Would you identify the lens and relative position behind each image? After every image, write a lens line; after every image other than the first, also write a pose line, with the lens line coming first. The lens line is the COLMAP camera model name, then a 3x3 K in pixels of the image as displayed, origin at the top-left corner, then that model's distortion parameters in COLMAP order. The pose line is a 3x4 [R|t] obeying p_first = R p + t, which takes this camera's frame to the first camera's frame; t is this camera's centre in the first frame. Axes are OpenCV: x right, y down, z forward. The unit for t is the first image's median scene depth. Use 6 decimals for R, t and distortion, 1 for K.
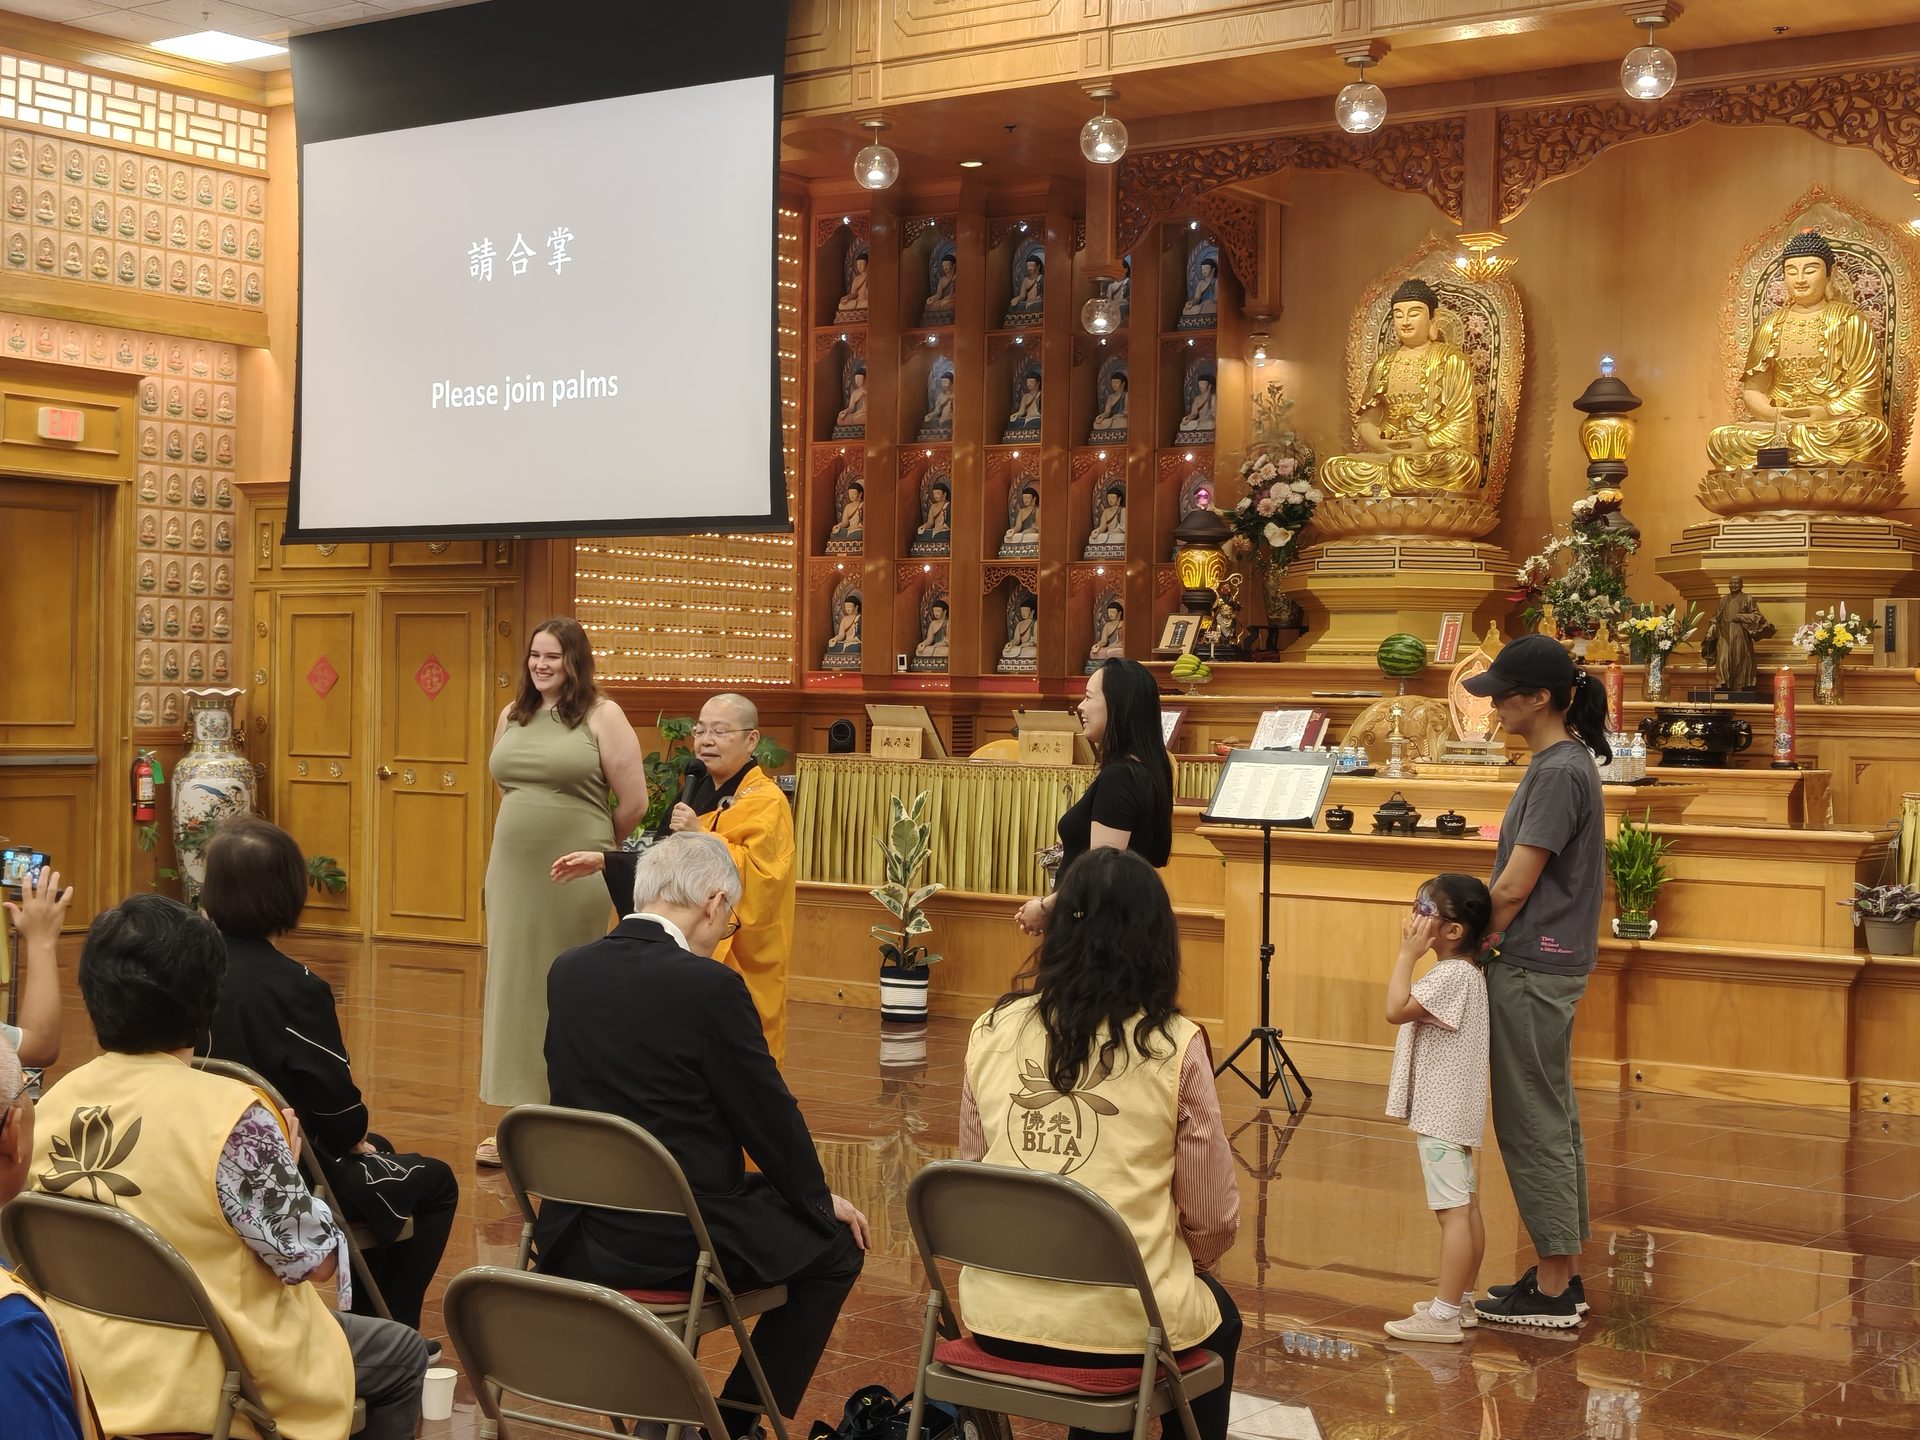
lens RADIAL K [[2707.5, 0, 950.3], [0, 2707.5, 698.0], [0, 0, 1]] dist [0.187445, -0.853313]
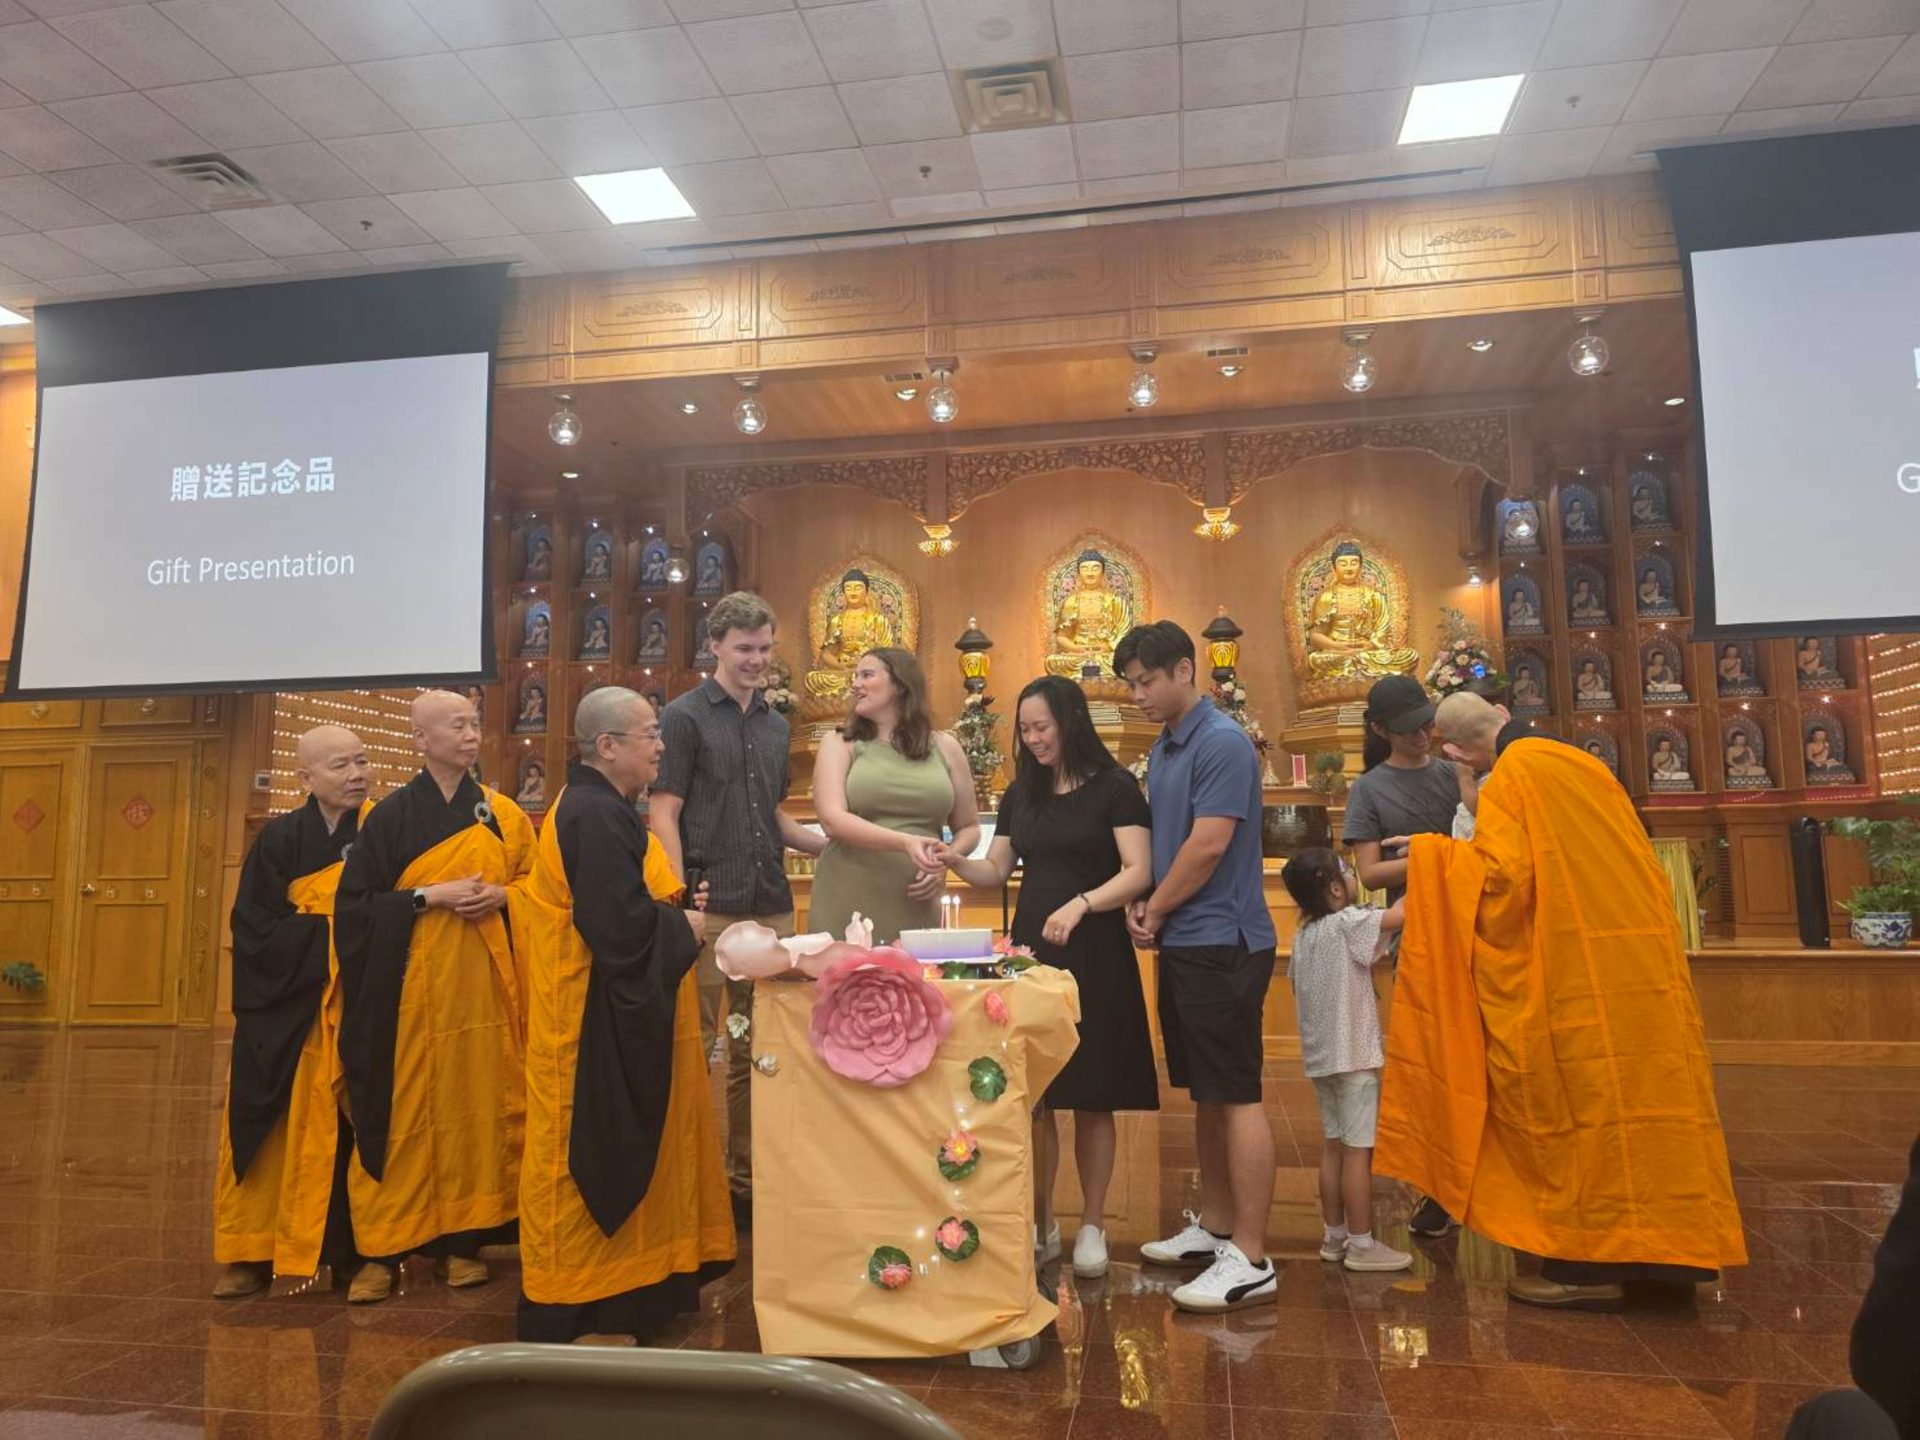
lens RADIAL K [[1280.4, 0, 970.5], [0, 1280.4, 717.6], [0, 0, 1]] dist [0.061523, -0.052664]
pose [[0.903075, 0.024482, 0.428784, -0.100603], [0.025668, 0.993513, -0.110786, 0.025596], [-0.428714, 0.111054, 0.896589, 0.283517]]
